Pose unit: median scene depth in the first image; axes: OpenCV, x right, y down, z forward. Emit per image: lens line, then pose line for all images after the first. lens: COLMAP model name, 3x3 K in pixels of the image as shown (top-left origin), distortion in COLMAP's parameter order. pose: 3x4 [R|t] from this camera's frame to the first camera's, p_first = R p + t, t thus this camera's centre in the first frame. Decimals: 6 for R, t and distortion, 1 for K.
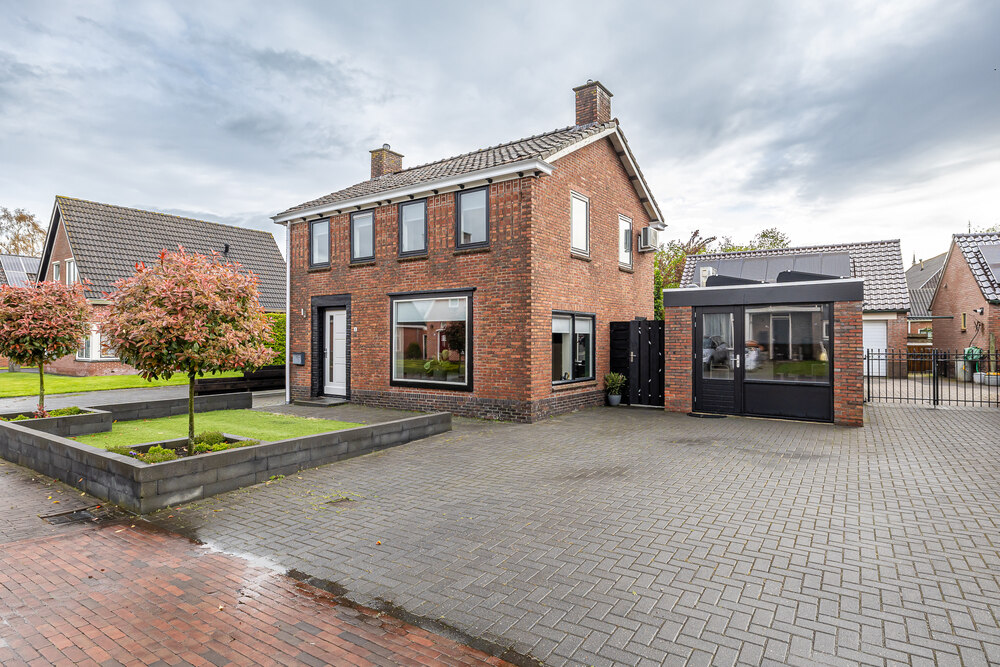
lens RADIAL K [[542.7, 0, 499.1], [0, 542.7, 337.1], [0, 0, 1]] dist [-0.006018, -0.000759]
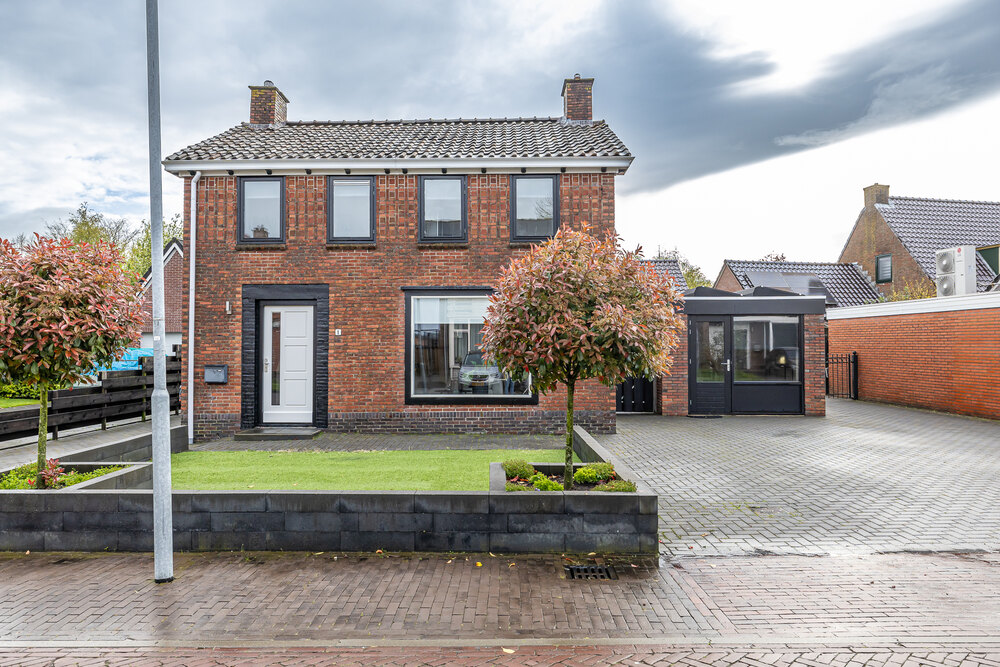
lens RADIAL K [[640.7, 0, 499.6], [0, 640.7, 334.2], [0, 0, 1]] dist [-0.001205, 0.000848]
pose [[0.832771, 0.012191, 0.553484, -0.593759], [0.000113, 0.999754, -0.022192, 0.008540], [-0.553618, 0.018543, 0.832564, 0.147785]]
